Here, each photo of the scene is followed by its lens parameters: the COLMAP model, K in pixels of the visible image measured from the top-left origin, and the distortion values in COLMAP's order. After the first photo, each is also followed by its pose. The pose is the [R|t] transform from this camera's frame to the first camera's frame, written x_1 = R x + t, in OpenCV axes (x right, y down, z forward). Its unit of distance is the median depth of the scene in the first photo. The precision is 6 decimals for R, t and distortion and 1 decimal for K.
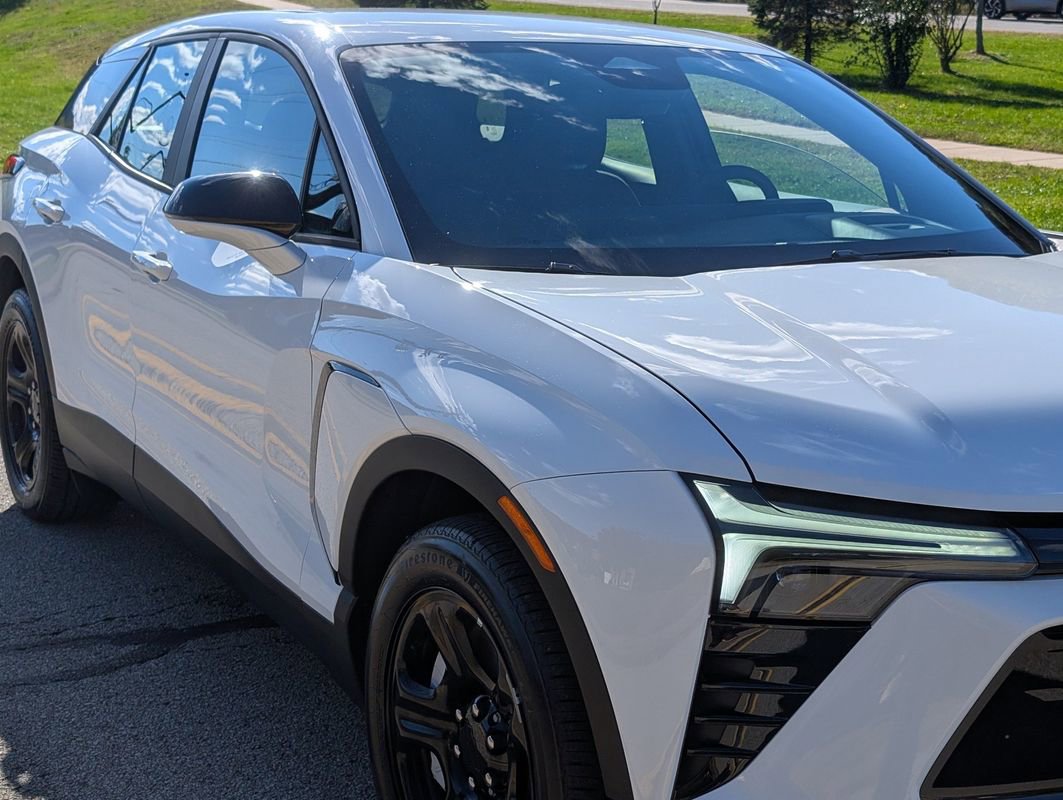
lens RADIAL K [[1629.5, 0, 570.1], [0, 1629.5, 416.2], [0, 0, 1]] dist [0.060398, 0.000000]
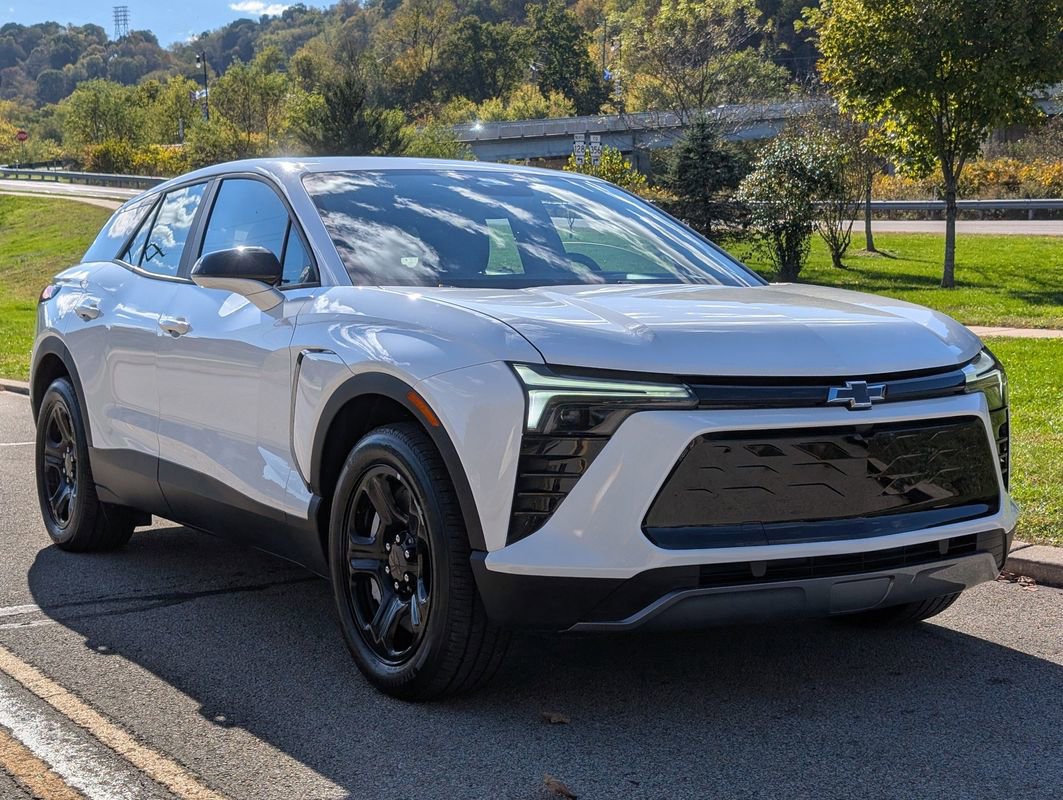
lens RADIAL K [[1629.5, 0, 544.9], [0, 1629.5, 382.4], [0, 0, 1]] dist [0.060398, 0.000000]
pose [[0.999035, -0.033691, 0.028185, 0.027538], [0.037565, 0.987869, -0.150677, 0.153776], [-0.022767, 0.151591, 0.988181, -0.364381]]
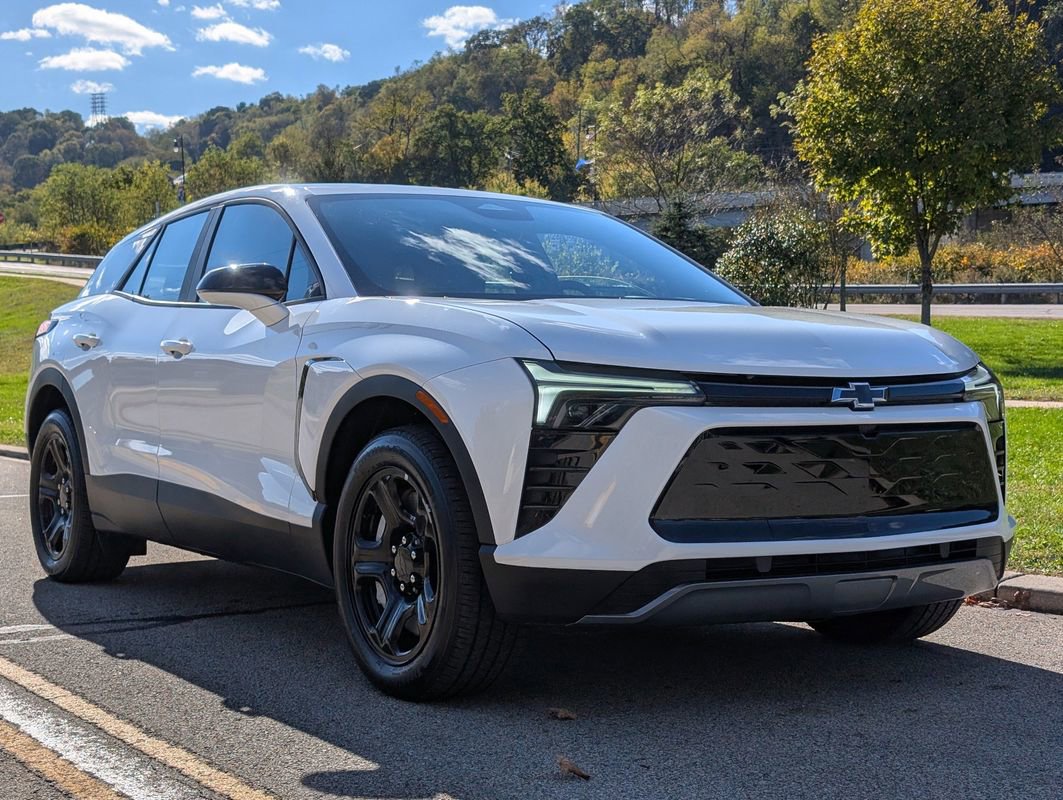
lens RADIAL K [[1629.5, 0, 536.6], [0, 1629.5, 400.7], [0, 0, 1]] dist [0.060398, 0.000000]
pose [[0.998809, -0.027000, 0.040637, 0.007444], [0.034302, 0.980919, -0.191366, 0.200941], [-0.034694, 0.192532, 0.980677, -0.367197]]
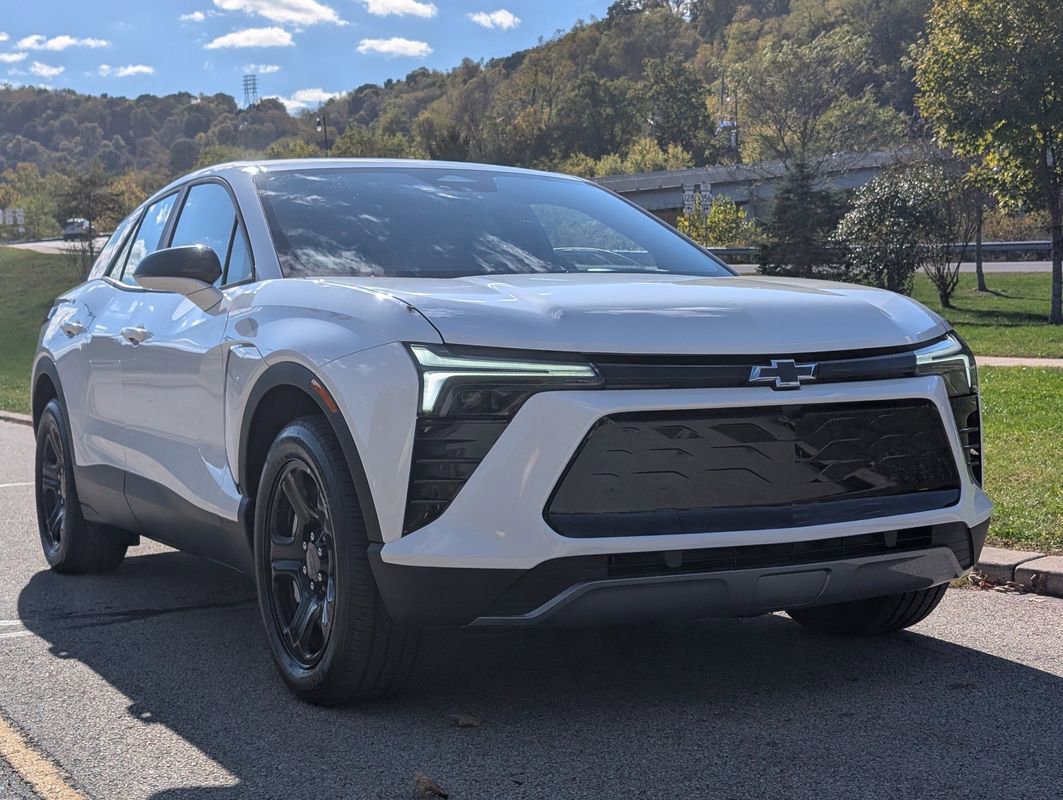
lens RADIAL K [[1629.5, 0, 536.7], [0, 1629.5, 398.9], [0, 0, 1]] dist [0.060398, 0.000000]
pose [[0.997512, -0.048173, -0.051466, 0.136055], [0.038371, 0.983488, -0.176861, 0.186408], [0.059136, 0.174446, 0.982889, -0.310707]]
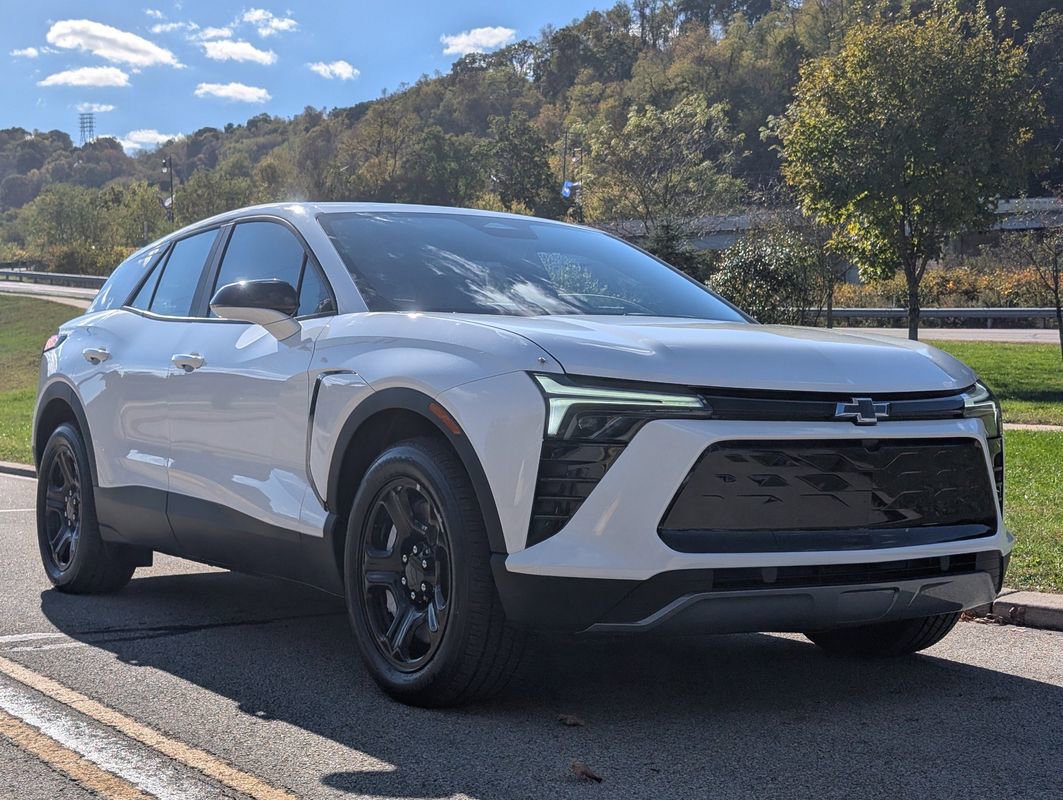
lens RADIAL K [[1629.5, 0, 514.6], [0, 1629.5, 387.5], [0, 0, 1]] dist [0.060398, 0.000000]
pose [[0.999115, -0.019682, 0.037162, -0.007870], [0.027139, 0.976827, -0.212302, 0.209532], [-0.032122, 0.213123, 0.976497, -0.387680]]
